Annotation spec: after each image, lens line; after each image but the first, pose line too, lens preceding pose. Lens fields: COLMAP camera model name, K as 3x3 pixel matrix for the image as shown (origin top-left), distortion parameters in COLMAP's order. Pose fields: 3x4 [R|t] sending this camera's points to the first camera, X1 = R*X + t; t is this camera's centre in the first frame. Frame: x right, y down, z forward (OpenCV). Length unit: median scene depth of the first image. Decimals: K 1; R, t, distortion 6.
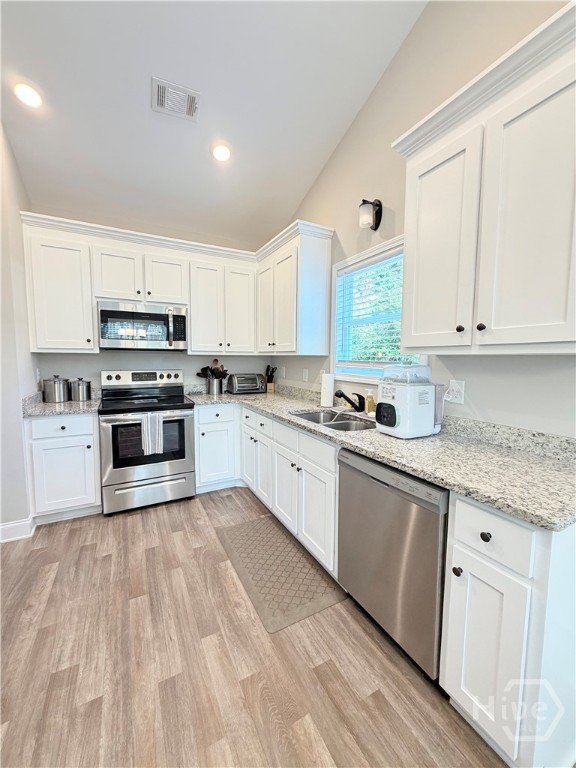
lens RADIAL K [[307.7, 0, 288.0], [0, 307.7, 384.0], [0, 0, 1]] dist [-0.000002, 0.000011]
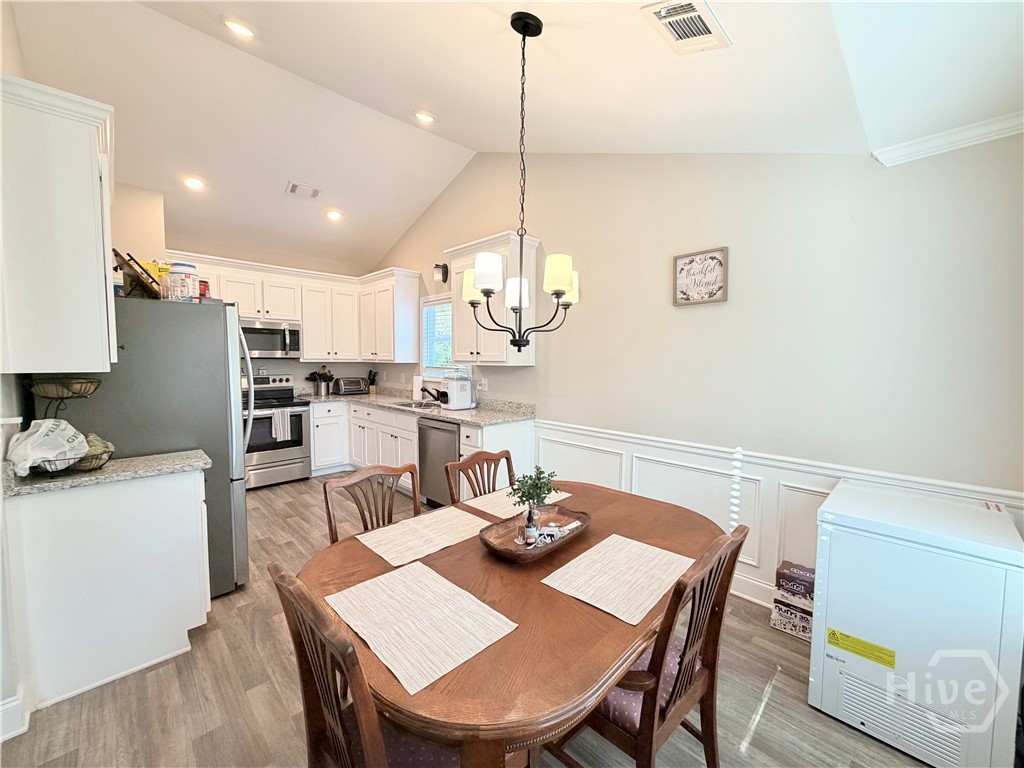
lens RADIAL K [[412.7, 0, 512.0], [0, 412.7, 384.0], [0, 0, 1]] dist [-0.000887, -0.000042]
pose [[0.958819, -0.018027, 0.283444, 0.007650], [0.024009, 0.999556, -0.017646, 0.041506], [-0.283000, 0.023725, 0.958826, -0.837724]]
